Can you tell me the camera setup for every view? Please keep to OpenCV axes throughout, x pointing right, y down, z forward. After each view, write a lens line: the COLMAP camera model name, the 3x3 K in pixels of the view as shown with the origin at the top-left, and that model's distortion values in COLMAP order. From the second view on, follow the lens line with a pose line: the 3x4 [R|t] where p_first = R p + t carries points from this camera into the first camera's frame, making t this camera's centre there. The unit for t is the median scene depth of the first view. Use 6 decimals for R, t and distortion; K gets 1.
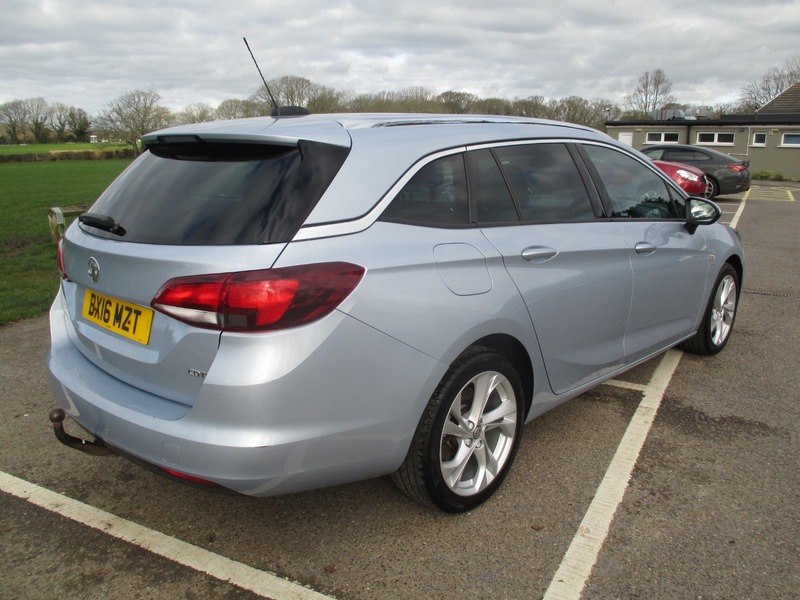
lens RADIAL K [[659.7, 0, 397.5], [0, 659.7, 320.4], [0, 0, 1]] dist [-0.029639, -0.004740]
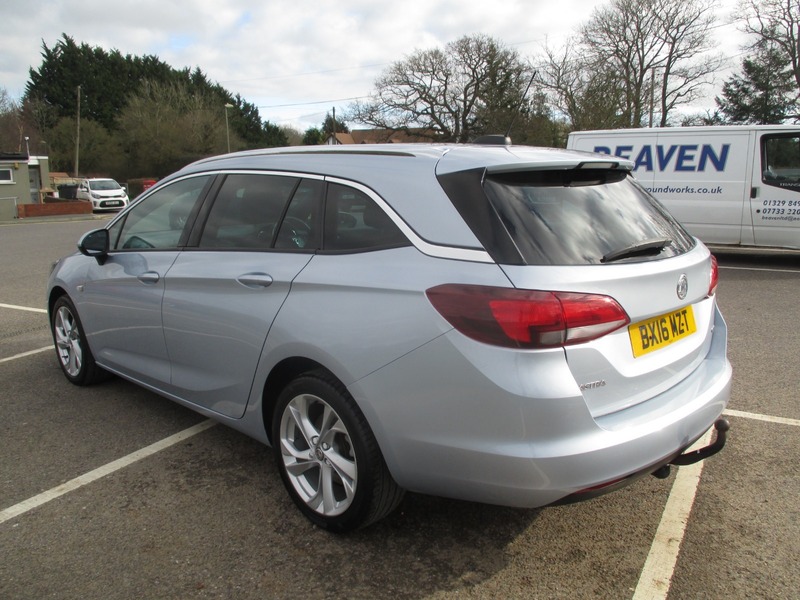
lens RADIAL K [[662.8, 0, 399.8], [0, 662.8, 313.9], [0, 0, 1]] dist [-0.031828, 0.001108]
pose [[0.023938, -0.211105, 0.977170, -1.338641], [0.272997, 0.941680, 0.196750, -0.325240], [-0.961717, 0.262054, 0.080173, 1.199185]]
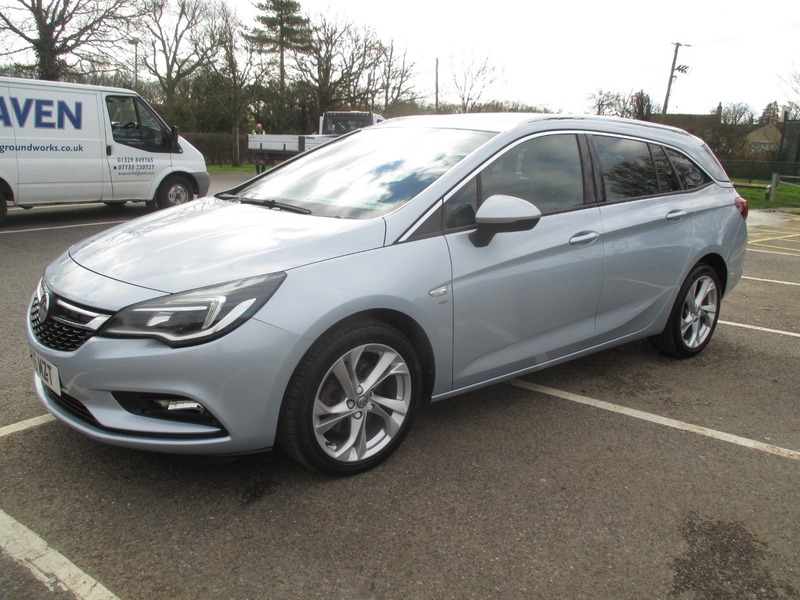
lens RADIAL K [[662.8, 0, 399.8], [0, 662.8, 313.9], [0, 0, 1]] dist [-0.031828, 0.001108]
pose [[-0.991059, -0.068862, 0.114278, 0.195123], [-0.003996, 0.871454, 0.490462, -0.785583], [-0.133362, 0.485620, -0.863937, 3.051034]]
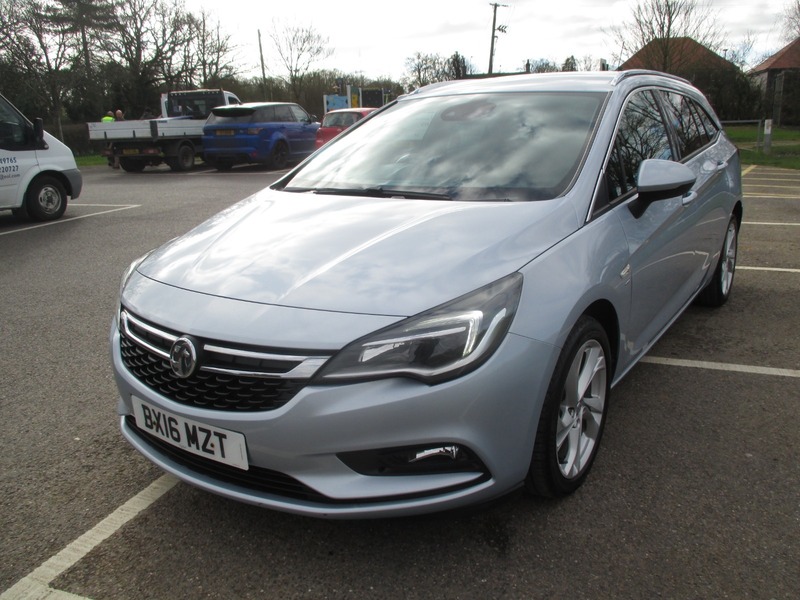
lens RADIAL K [[659.7, 0, 397.5], [0, 659.7, 320.4], [0, 0, 1]] dist [-0.029639, -0.004740]
pose [[-0.991076, 0.067194, -0.115119, 0.705777], [-0.004436, 0.846538, 0.532310, -0.738160], [0.133221, 0.528071, -0.838685, 2.890809]]
